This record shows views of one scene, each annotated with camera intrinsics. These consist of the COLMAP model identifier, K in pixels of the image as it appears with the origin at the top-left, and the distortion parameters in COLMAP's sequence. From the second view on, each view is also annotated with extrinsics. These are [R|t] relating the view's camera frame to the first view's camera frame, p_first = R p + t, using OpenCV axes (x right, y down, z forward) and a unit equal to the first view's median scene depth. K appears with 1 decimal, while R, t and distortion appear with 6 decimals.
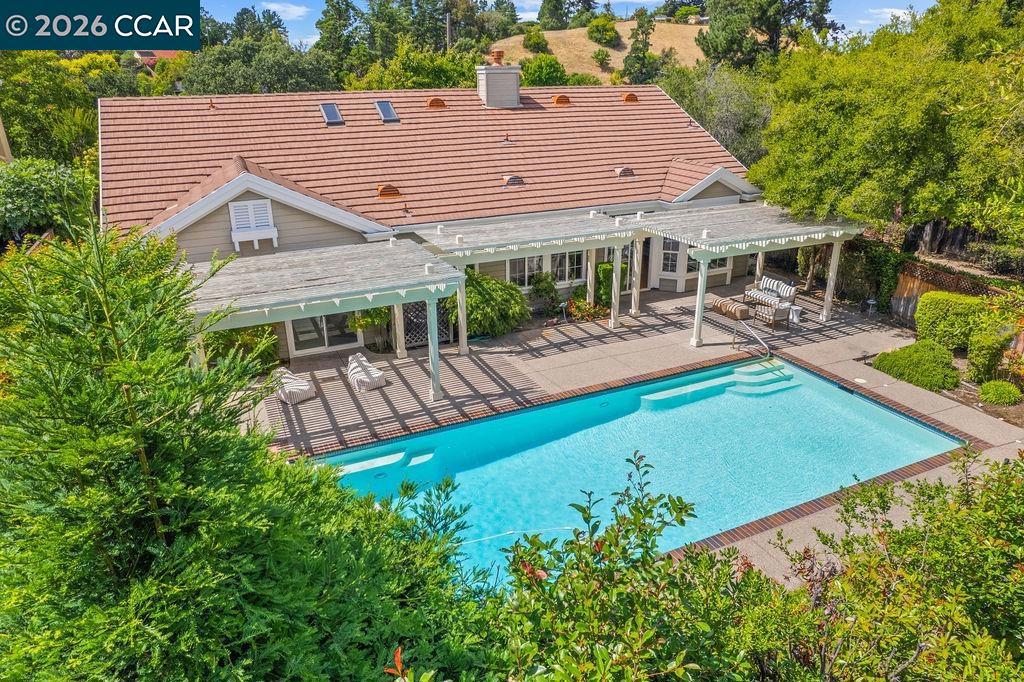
lens RADIAL K [[659.5, 0, 511.7], [0, 659.5, 371.5], [0, 0, 1]] dist [-0.079195, 0.068328]
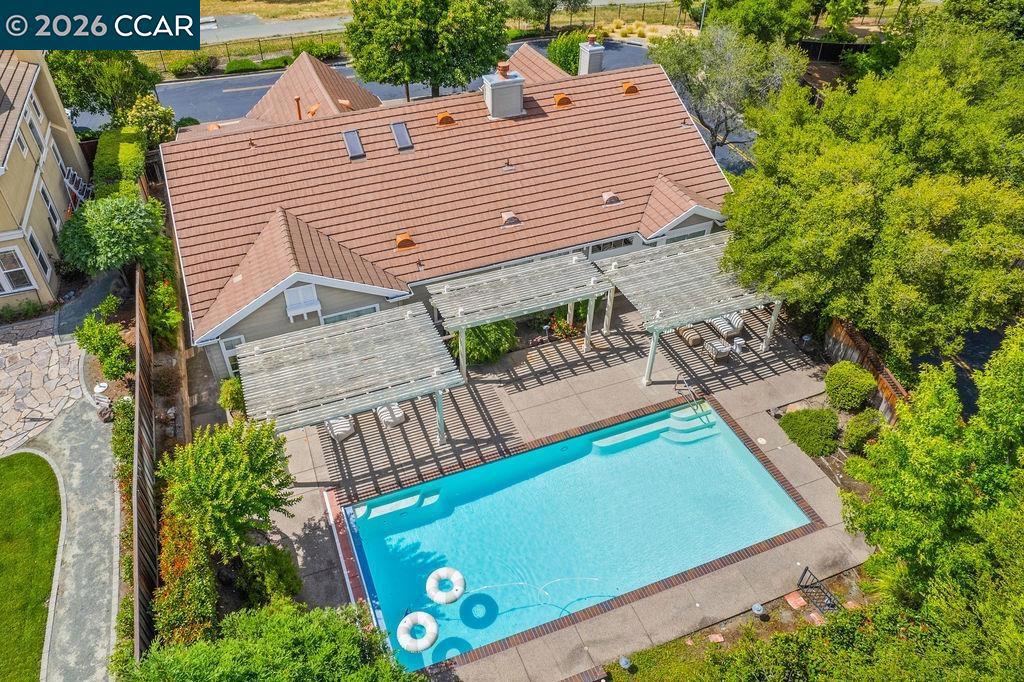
lens RADIAL K [[697.7, 0, 474.6], [0, 697.7, 341.1], [0, 0, 1]] dist [-0.072035, -0.000805]
pose [[0.996922, 0.047876, -0.062077, 0.030776], [-0.027761, 0.956142, 0.291584, -0.519908], [0.073315, -0.288964, 0.954529, -0.291738]]
